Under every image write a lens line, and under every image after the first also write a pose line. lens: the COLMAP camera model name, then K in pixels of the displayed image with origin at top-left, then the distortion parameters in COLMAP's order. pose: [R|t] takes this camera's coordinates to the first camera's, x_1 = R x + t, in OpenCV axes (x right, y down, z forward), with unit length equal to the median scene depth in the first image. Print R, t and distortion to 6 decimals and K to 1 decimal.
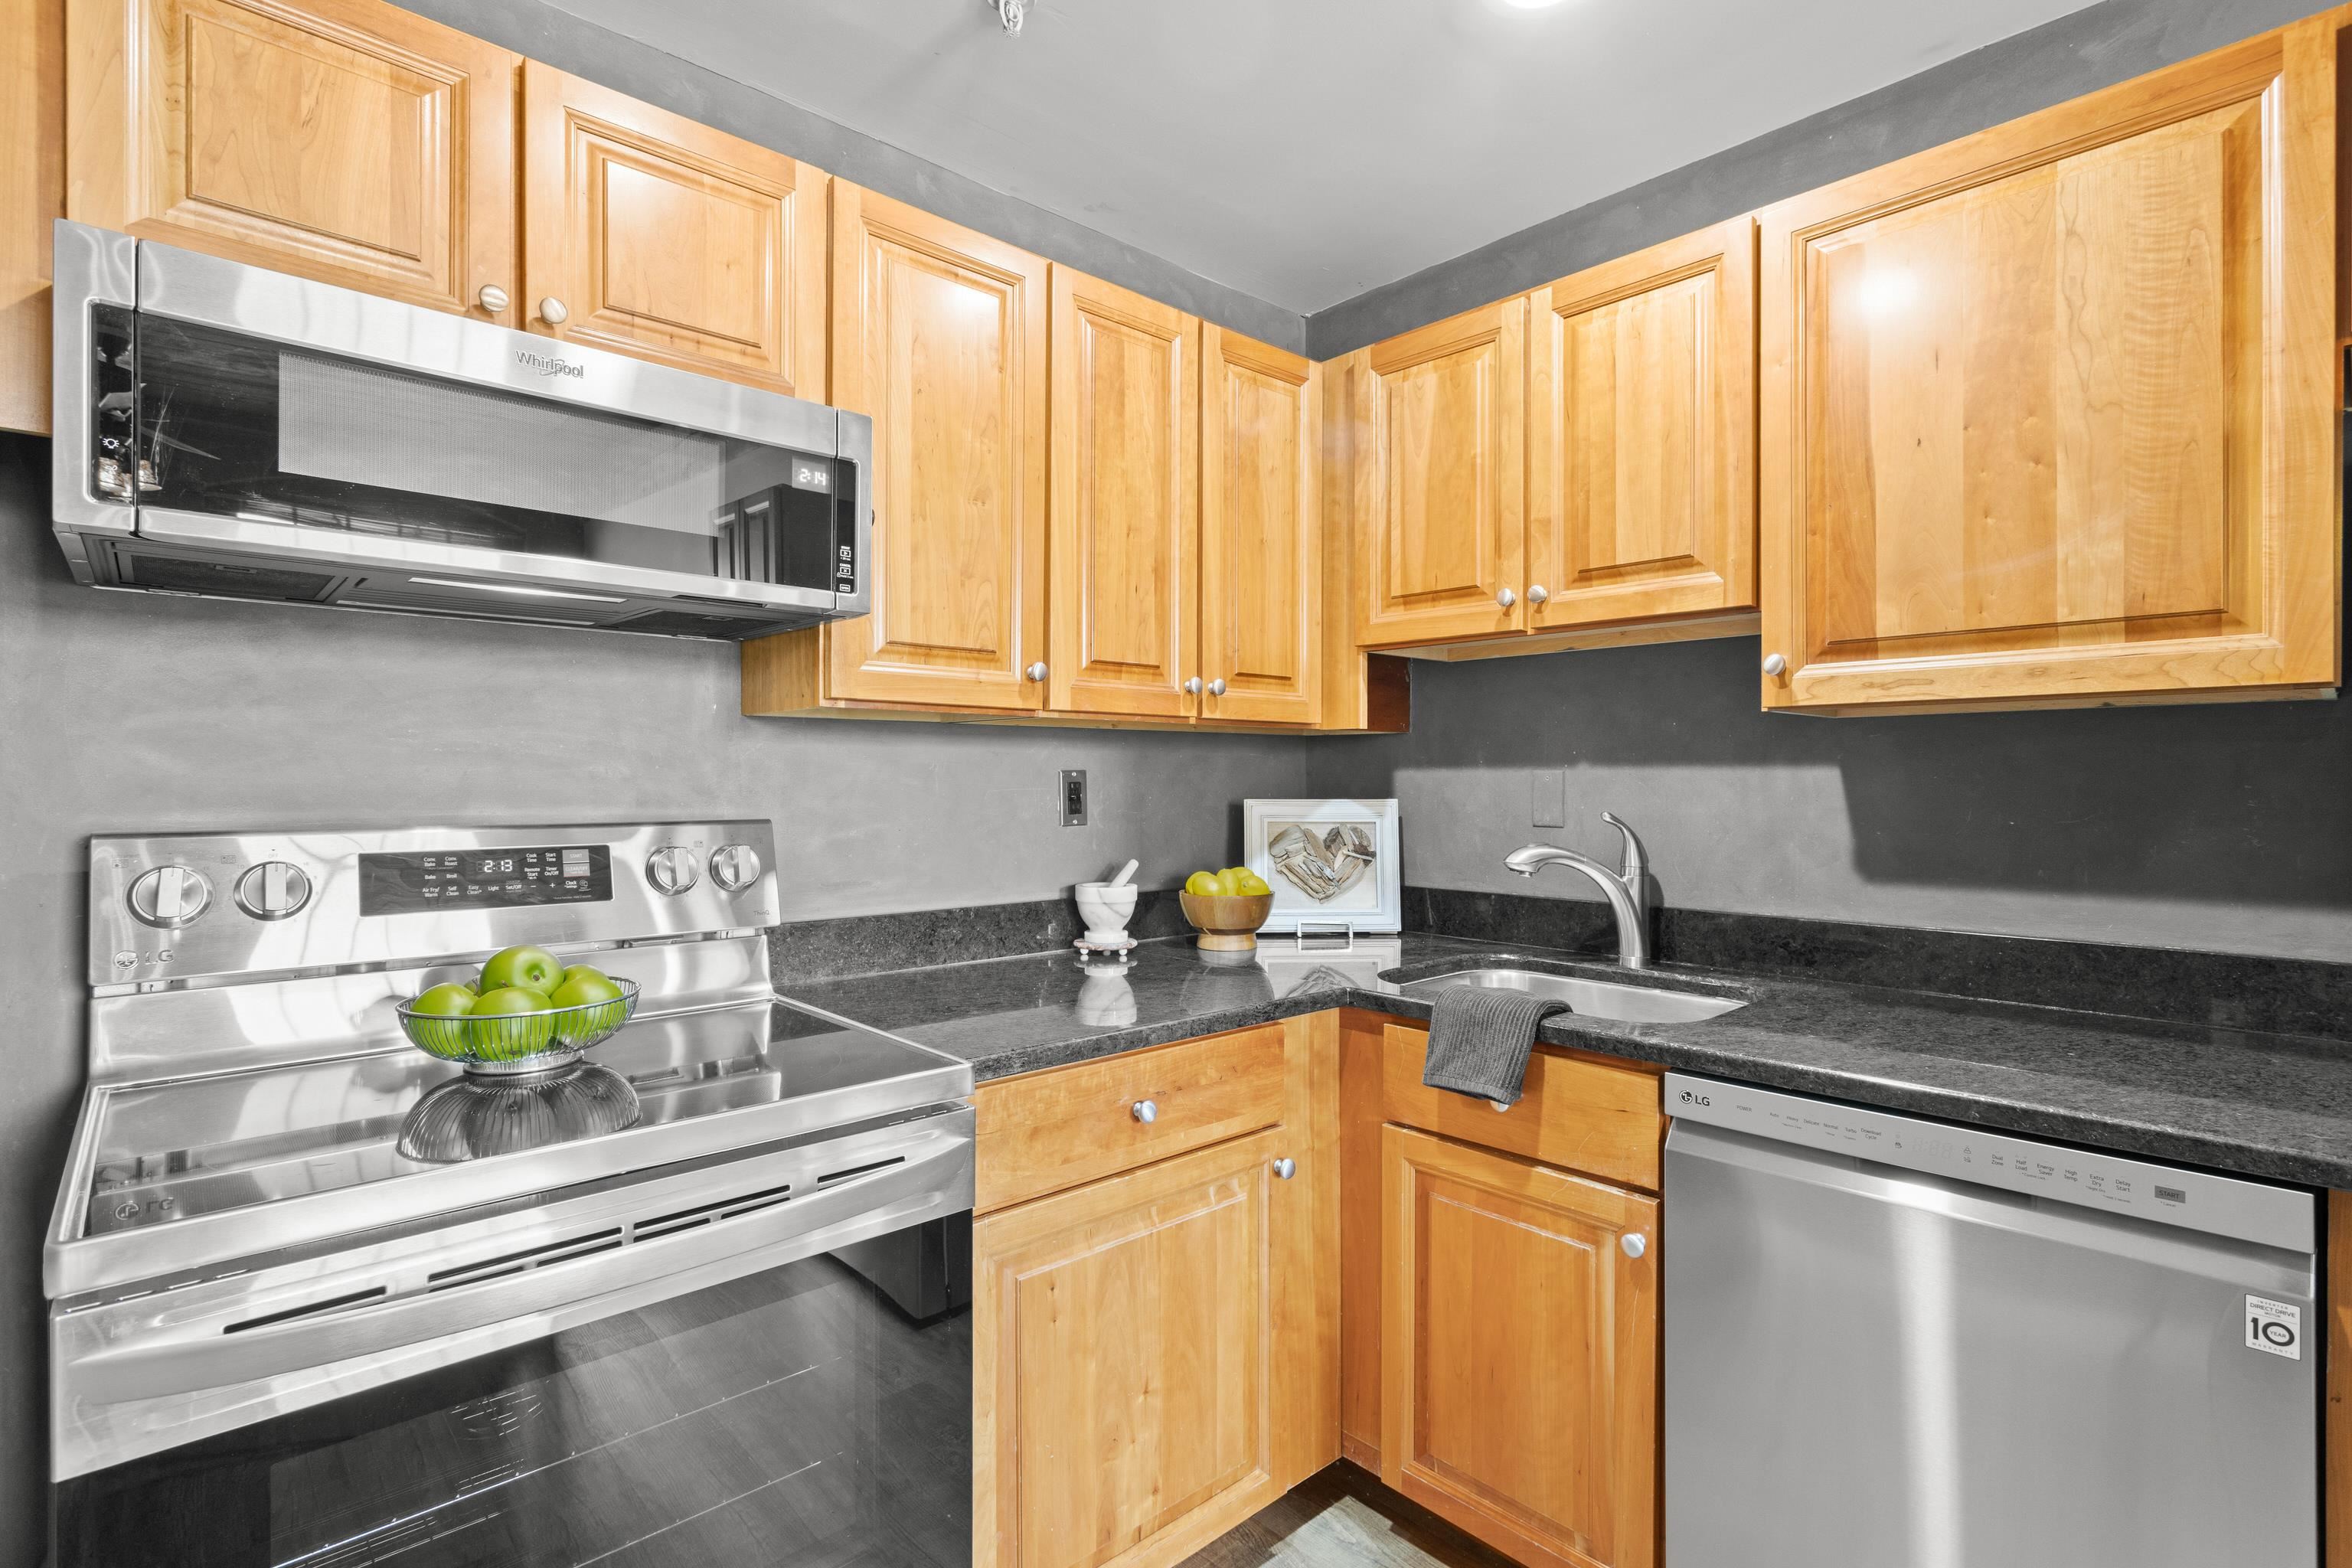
lens RADIAL K [[1112.5, 0, 1182.0], [0, 1112.5, 782.7], [0, 0, 1]] dist [-0.000628, 0.001115]
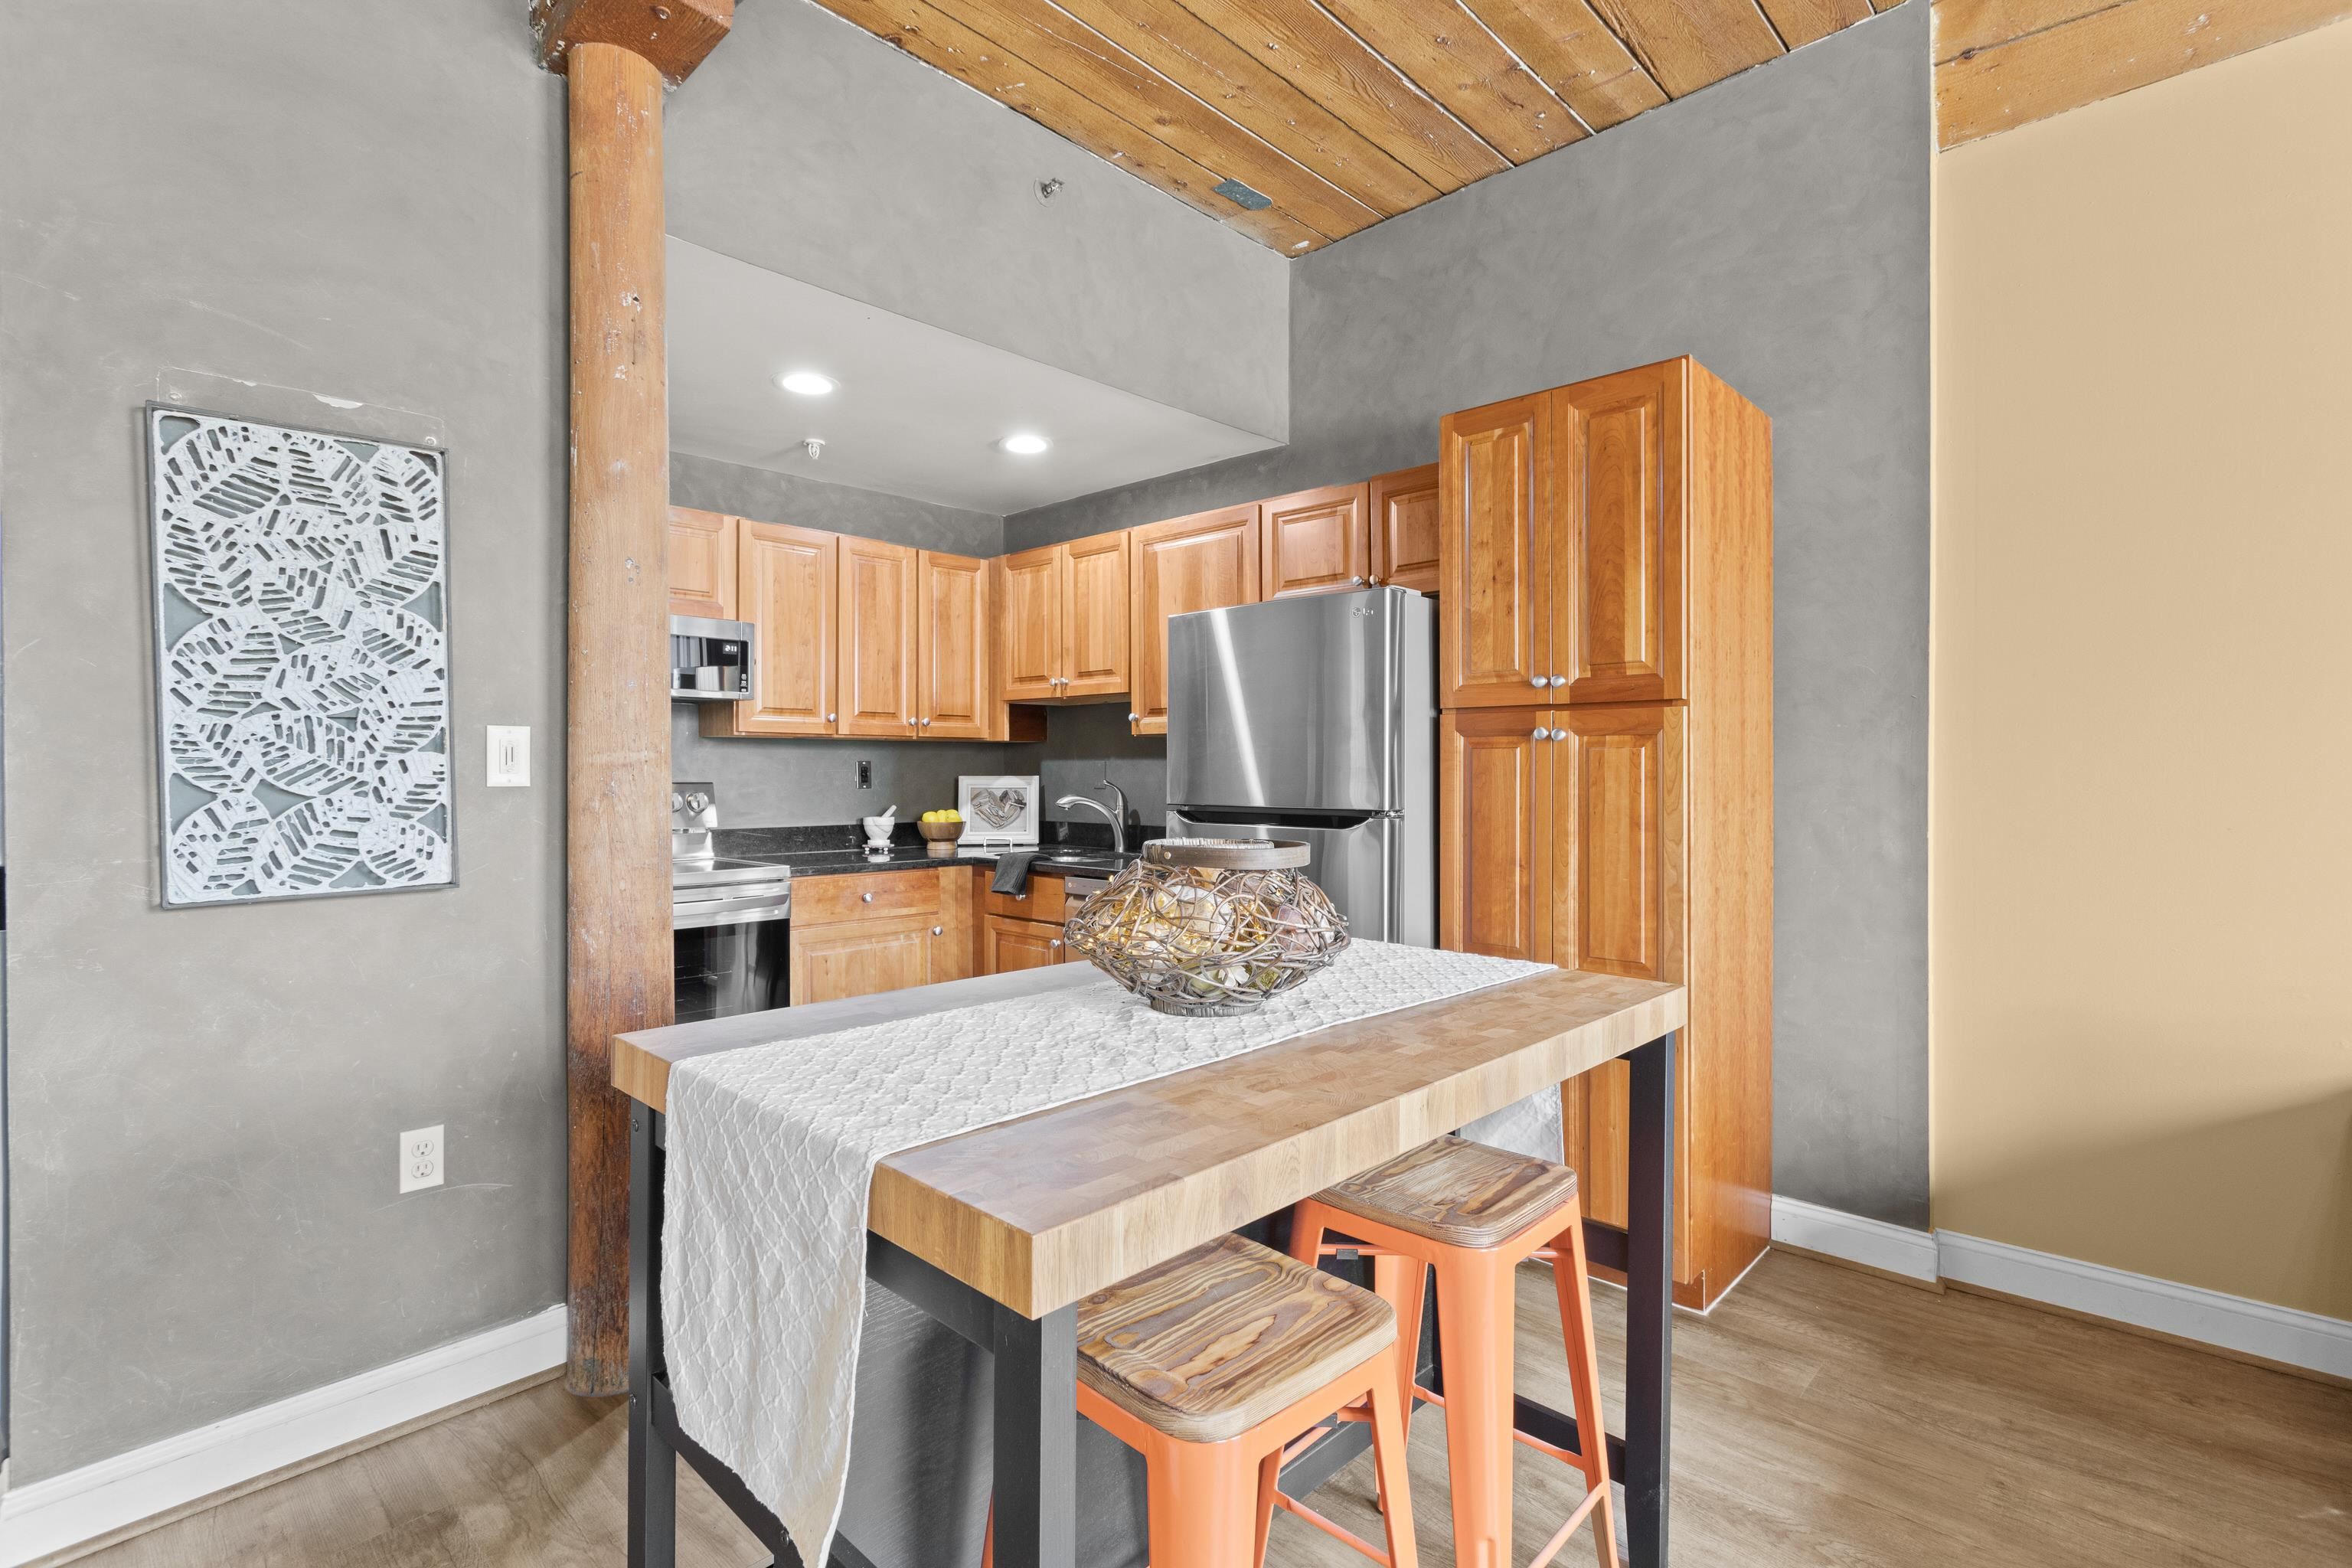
lens RADIAL K [[1105.8, 0, 1176.5], [0, 1105.8, 776.1], [0, 0, 1]] dist [-0.000795, 0.000264]
pose [[0.998133, -0.001958, 0.061048, 0.447138], [0.001855, 0.999997, 0.001743, 0.017259], [-0.061051, -0.001627, 0.998133, -1.337811]]
